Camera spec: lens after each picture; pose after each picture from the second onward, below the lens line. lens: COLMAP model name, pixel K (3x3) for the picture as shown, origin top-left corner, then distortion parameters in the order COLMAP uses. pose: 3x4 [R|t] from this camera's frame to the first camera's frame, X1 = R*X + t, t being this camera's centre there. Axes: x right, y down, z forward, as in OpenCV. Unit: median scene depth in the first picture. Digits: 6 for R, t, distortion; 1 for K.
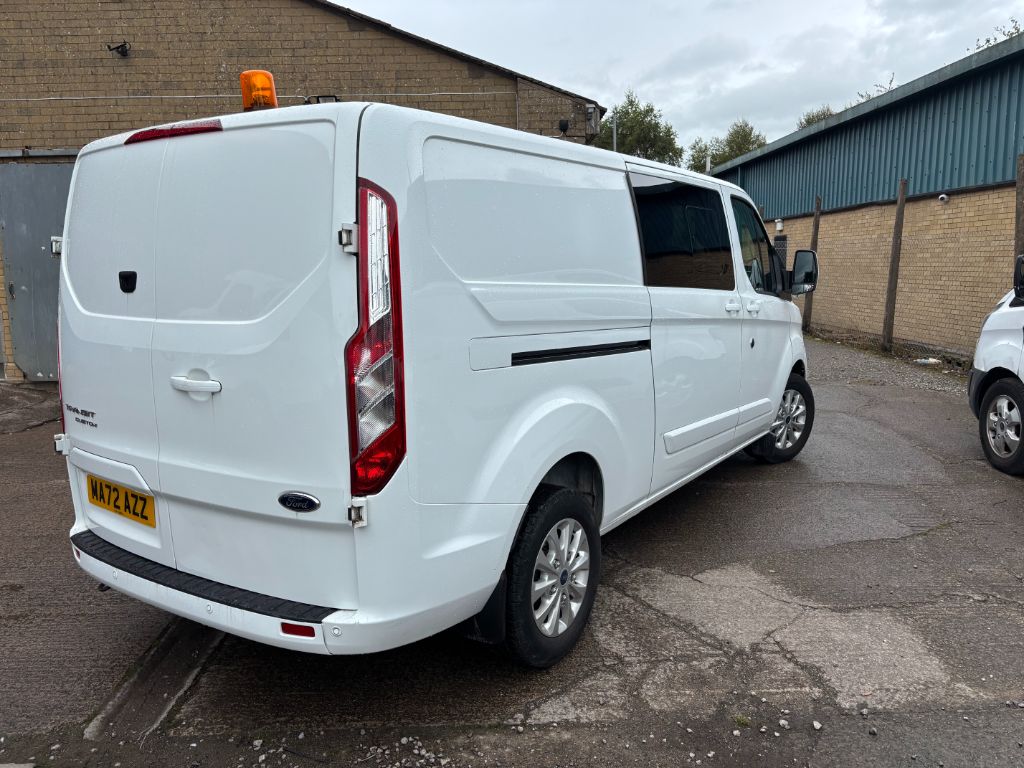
lens RADIAL K [[763.4, 0, 511.1], [0, 763.4, 382.9], [0, 0, 1]] dist [0.015827, -0.008728]
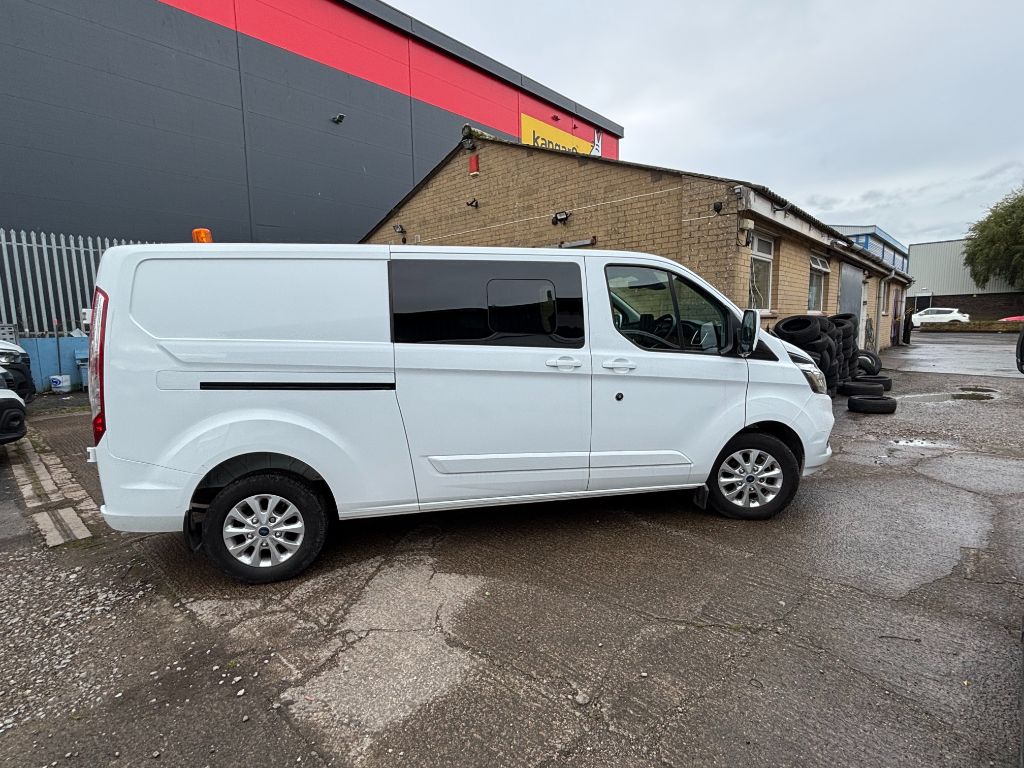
lens RADIAL K [[498.6, 0, 512.4], [0, 498.6, 383.9], [0, 0, 1]] dist [-0.001371, -0.001151]
pose [[0.726402, 0.084989, -0.681995, 0.937955], [-0.098940, 0.994919, 0.018603, -0.092802], [0.680111, 0.053963, 0.731120, 0.508799]]
